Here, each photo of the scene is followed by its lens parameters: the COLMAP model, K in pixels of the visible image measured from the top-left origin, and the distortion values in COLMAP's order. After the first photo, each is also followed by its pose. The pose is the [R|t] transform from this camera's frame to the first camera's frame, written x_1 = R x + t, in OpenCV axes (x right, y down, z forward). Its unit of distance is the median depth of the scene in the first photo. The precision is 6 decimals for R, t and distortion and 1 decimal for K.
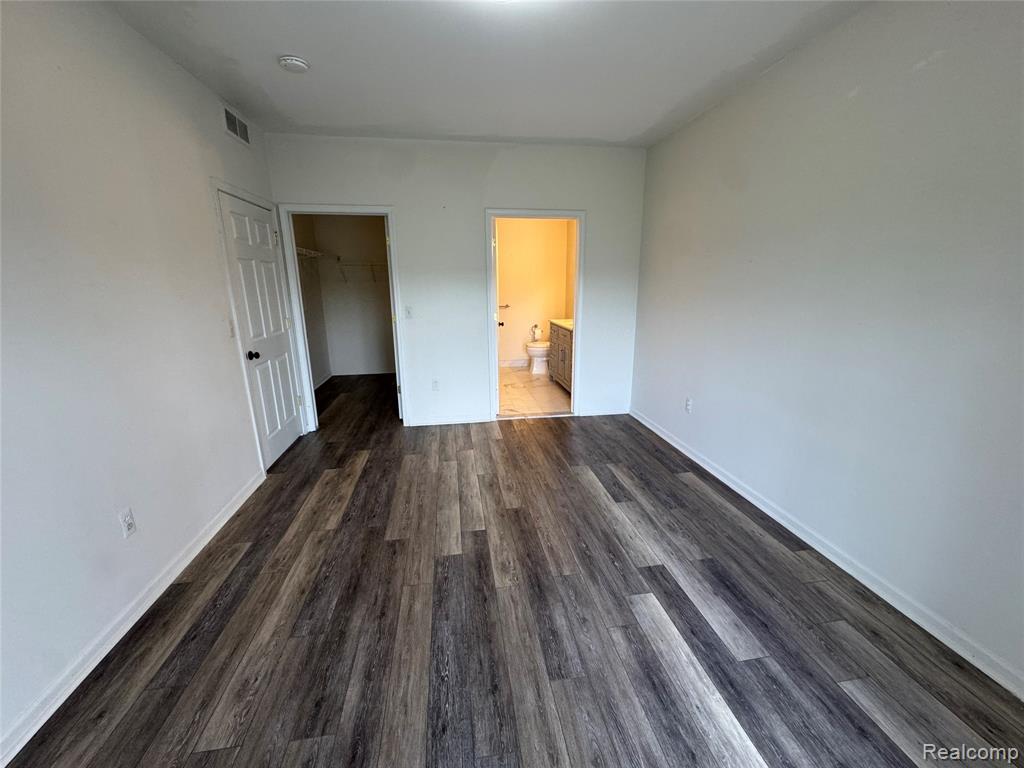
lens RADIAL K [[409.4, 0, 510.7], [0, 409.4, 384.5], [0, 0, 1]] dist [-0.005540, 0.000787]
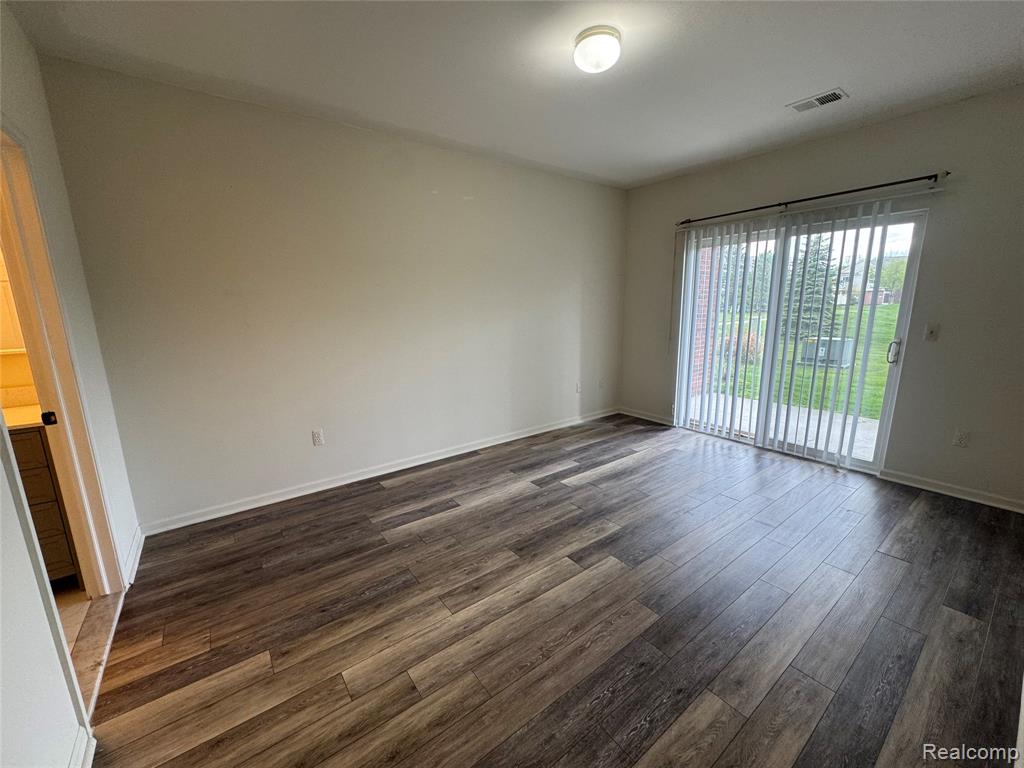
lens RADIAL K [[409.4, 0, 512.3], [0, 409.4, 386.3], [0, 0, 1]] dist [-0.005540, 0.000787]
pose [[-0.471729, -0.159792, 0.867144, -0.656785], [0.237634, 0.924014, 0.299546, -0.274357], [-0.849119, 0.347367, -0.397912, 1.174657]]
